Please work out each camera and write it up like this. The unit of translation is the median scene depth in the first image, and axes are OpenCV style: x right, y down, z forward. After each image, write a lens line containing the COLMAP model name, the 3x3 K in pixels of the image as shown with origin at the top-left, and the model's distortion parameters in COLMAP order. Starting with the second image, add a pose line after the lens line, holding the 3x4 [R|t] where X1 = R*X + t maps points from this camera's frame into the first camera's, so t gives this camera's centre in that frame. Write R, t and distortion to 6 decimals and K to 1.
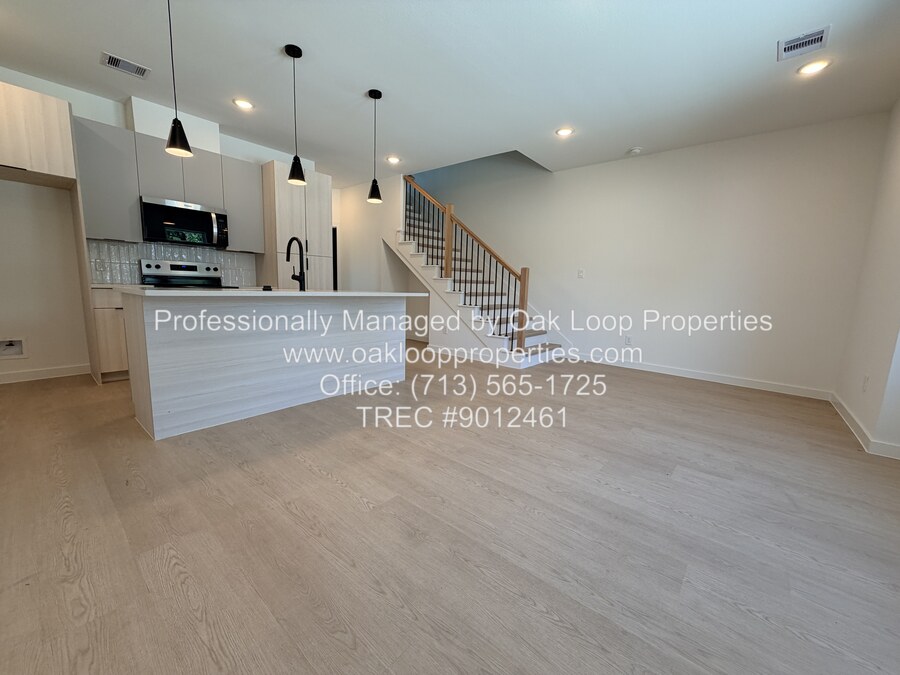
lens RADIAL K [[354.9, 0, 439.0], [0, 354.9, 343.5], [0, 0, 1]] dist [-0.000099, 0.001010]
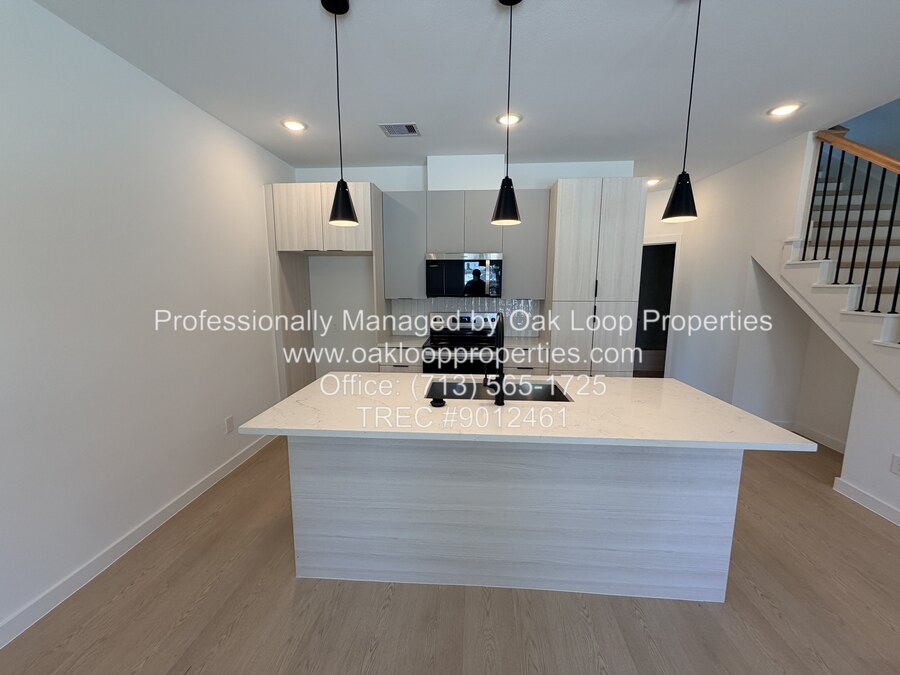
lens RADIAL K [[354.9, 0, 460.0], [0, 354.9, 340.7], [0, 0, 1]] dist [-0.000099, 0.001010]
pose [[0.616735, 0.089200, -0.782100, 0.015017], [-0.105519, 0.993960, 0.030155, -0.185268], [0.780066, 0.063929, 0.622422, 0.409509]]
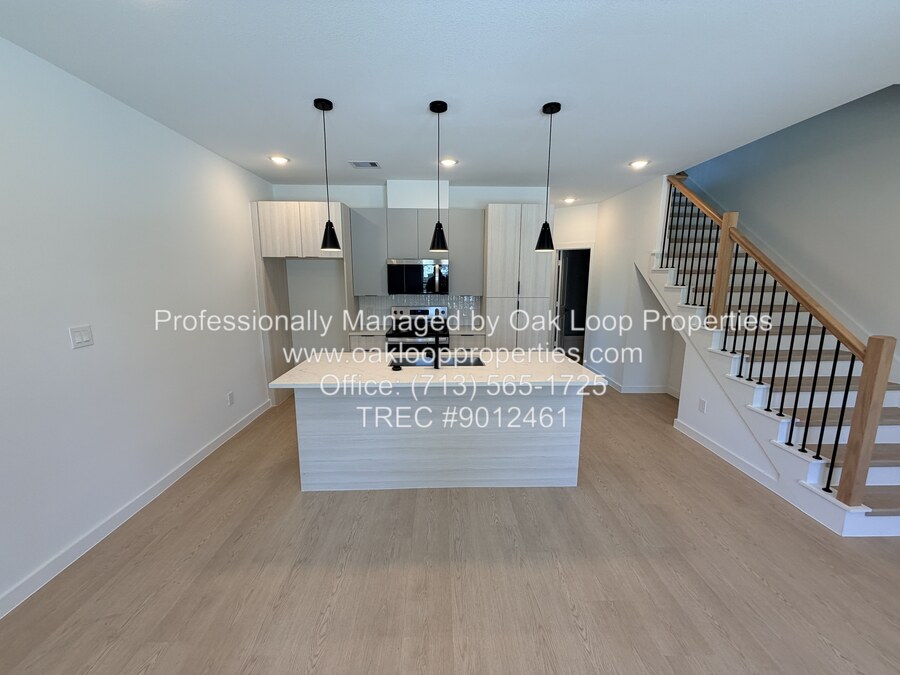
lens RADIAL K [[354.9, 0, 455.8], [0, 354.9, 339.4], [0, 0, 1]] dist [-0.000099, 0.001010]
pose [[0.685152, 0.097156, -0.721891, 0.209033], [-0.093116, 0.994616, 0.045484, -0.188556], [0.722424, 0.036056, 0.690510, 0.286430]]
